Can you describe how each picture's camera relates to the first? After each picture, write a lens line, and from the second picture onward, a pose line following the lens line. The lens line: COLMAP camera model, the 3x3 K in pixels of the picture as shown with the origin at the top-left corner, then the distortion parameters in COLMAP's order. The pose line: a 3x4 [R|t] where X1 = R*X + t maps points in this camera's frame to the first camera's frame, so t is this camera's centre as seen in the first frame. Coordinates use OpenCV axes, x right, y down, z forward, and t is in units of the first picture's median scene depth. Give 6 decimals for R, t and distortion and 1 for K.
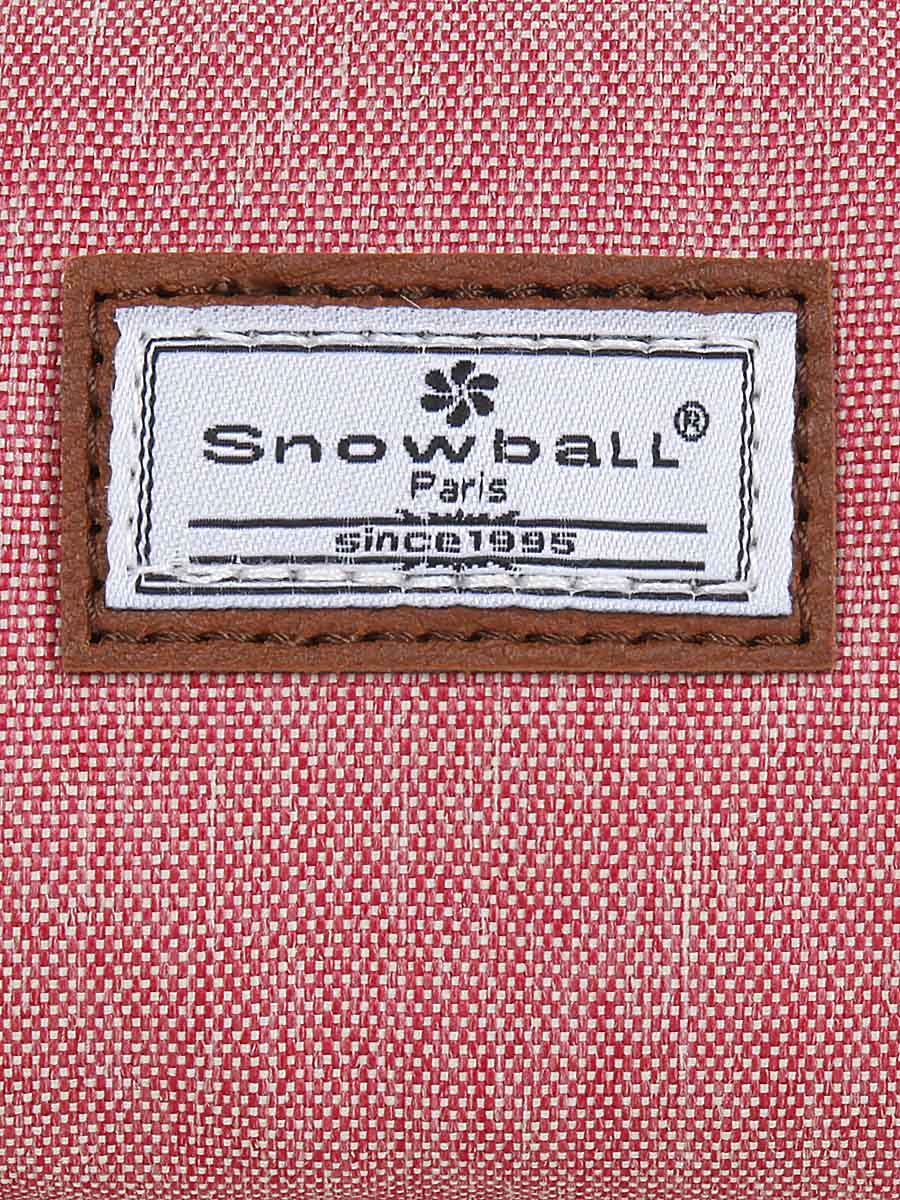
lens RADIAL K [[2364.7, 0, 449.4], [0, 2364.7, 600.7], [0, 0, 1]] dist [-0.069361, 0.000000]
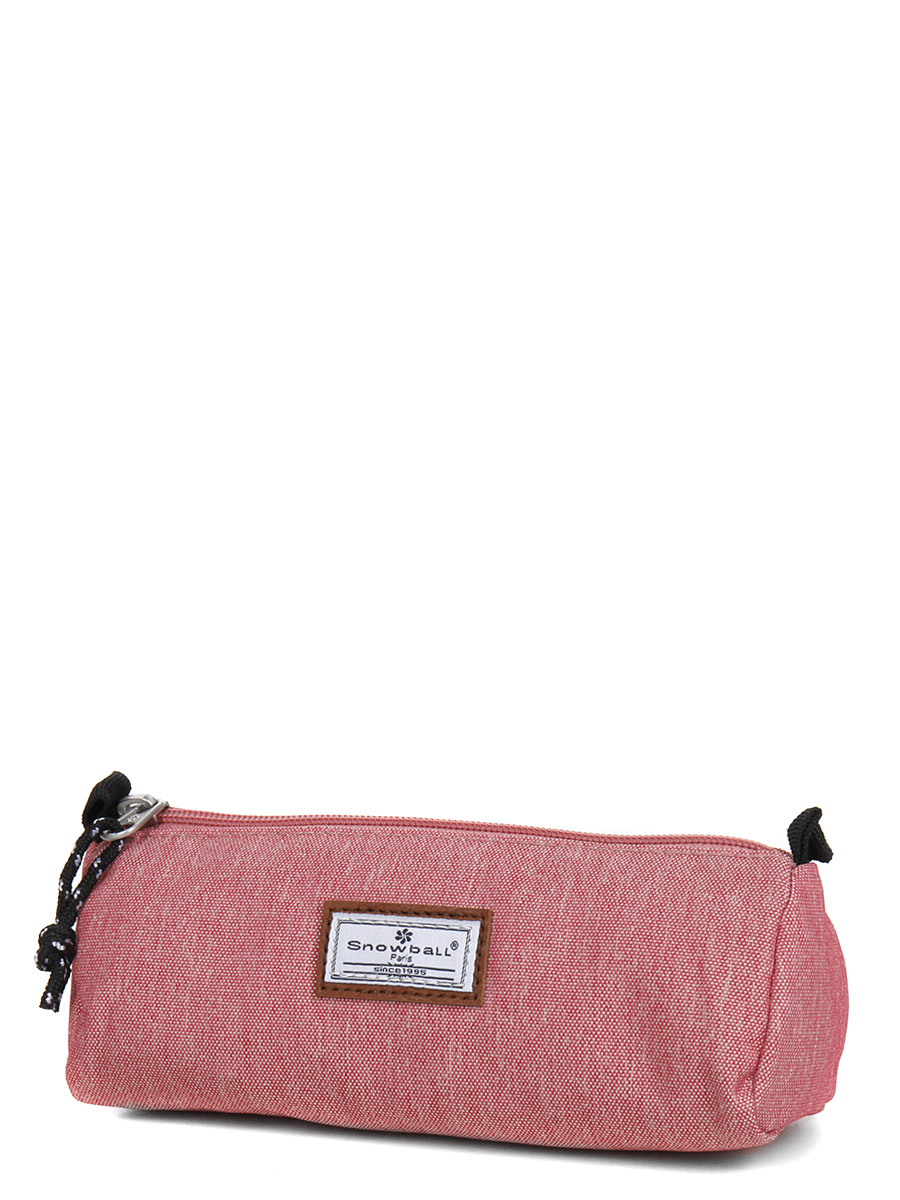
lens RADIAL K [[2364.7, 0, 450.2], [0, 2364.7, 599.8], [0, 0, 1]] dist [-0.069361, 0.000000]
pose [[0.942520, 0.002430, -0.334141, 1.523269], [-0.079871, 0.972625, -0.218221, 0.248948], [0.324463, 0.232366, 0.916913, -3.070161]]
